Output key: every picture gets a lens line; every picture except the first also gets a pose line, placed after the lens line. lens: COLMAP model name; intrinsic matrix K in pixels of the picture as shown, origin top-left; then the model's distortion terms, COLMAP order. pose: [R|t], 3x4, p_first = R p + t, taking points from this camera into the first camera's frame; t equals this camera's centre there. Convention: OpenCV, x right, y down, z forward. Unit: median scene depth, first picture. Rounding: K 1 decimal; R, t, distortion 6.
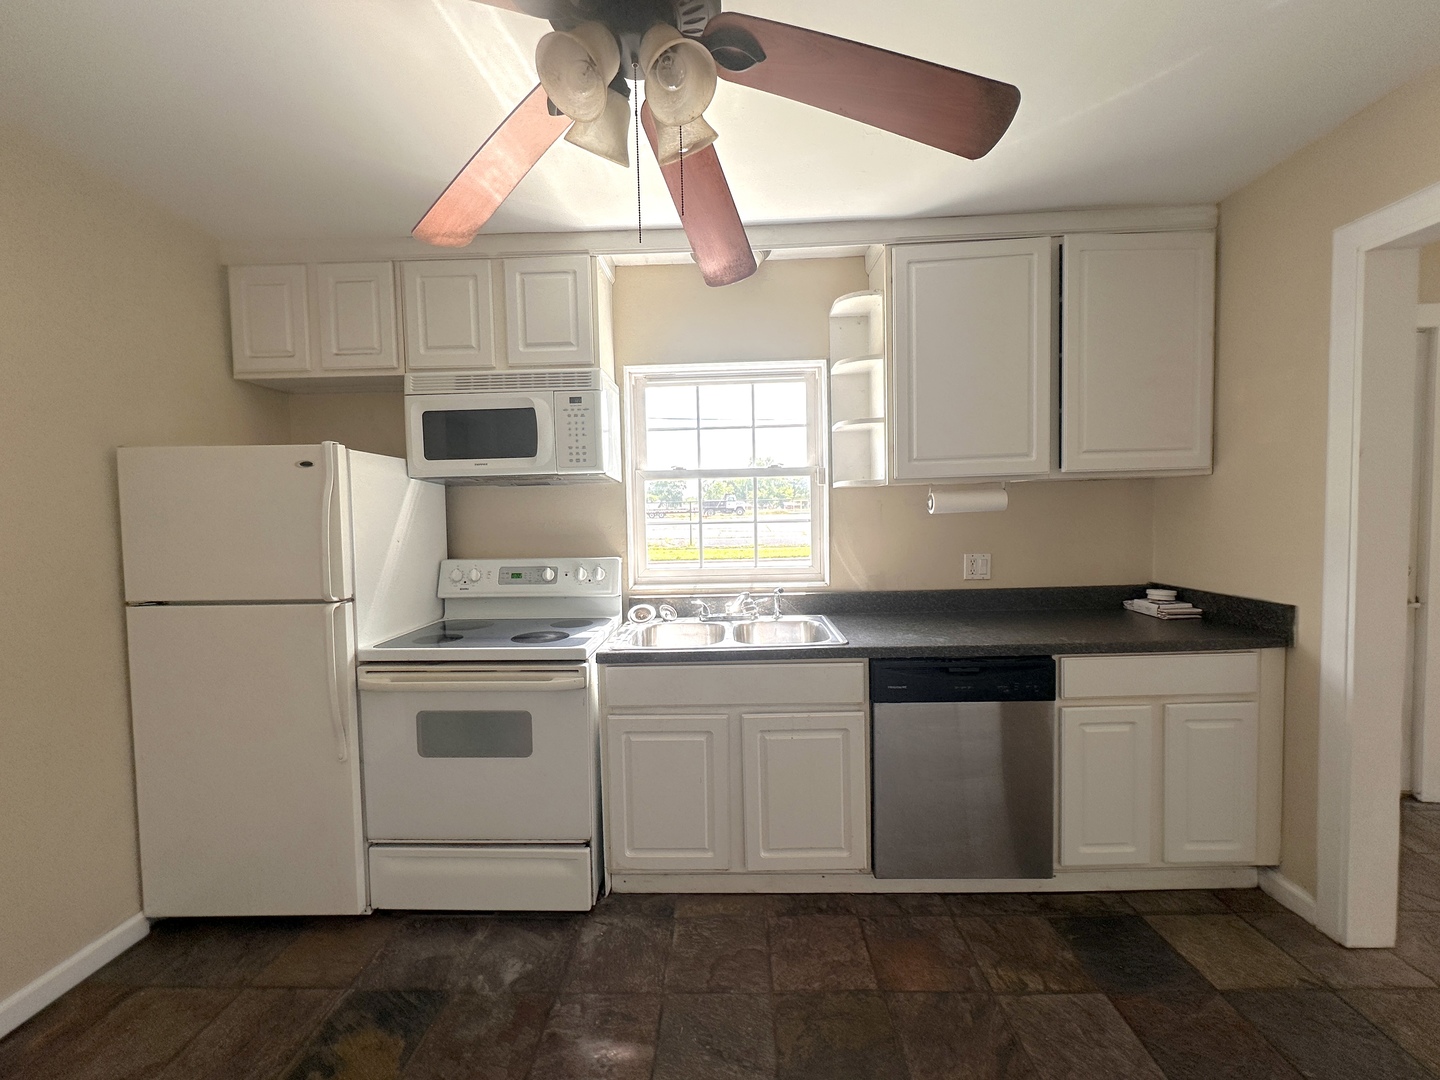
lens RADIAL K [[589.5, 0, 720.0], [0, 589.5, 540.0], [0, 0, 1]] dist [-0.000033, -0.000107]
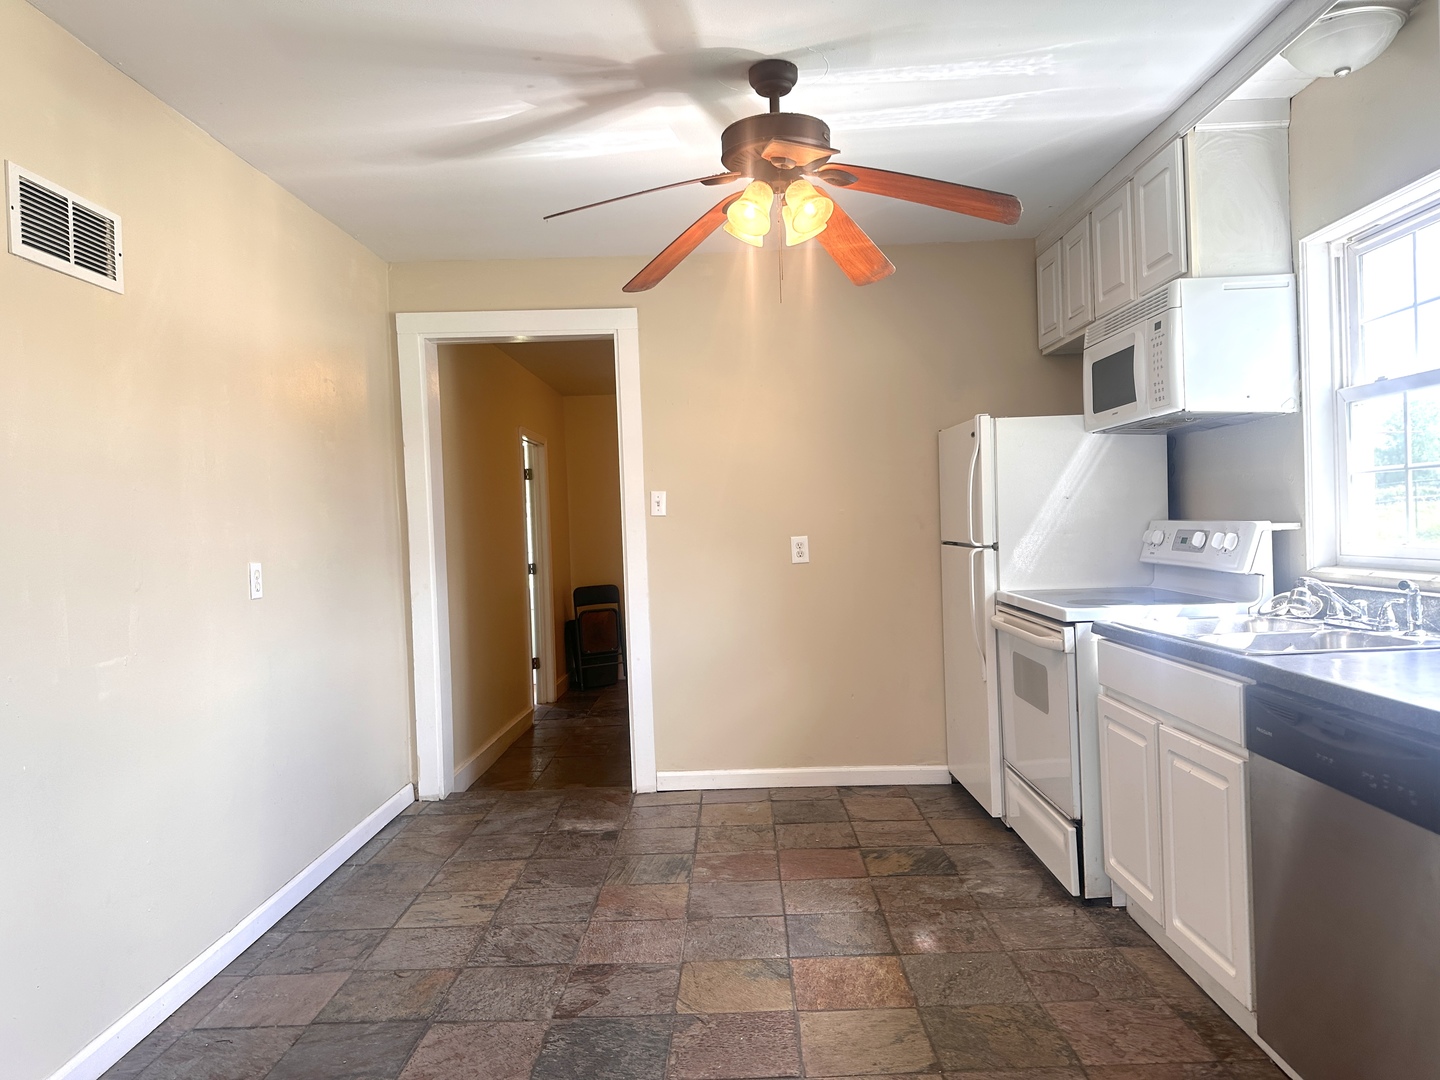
lens RADIAL K [[1032.6, 0, 720.0], [0, 1032.6, 540.0], [0, 0, 1]] dist [0.049304, -0.001949]
pose [[0.015159, 0.041350, -0.999030, 1.428247], [-0.006918, 0.999125, 0.041249, 0.006279], [0.999861, 0.006286, 0.015431, 0.428452]]
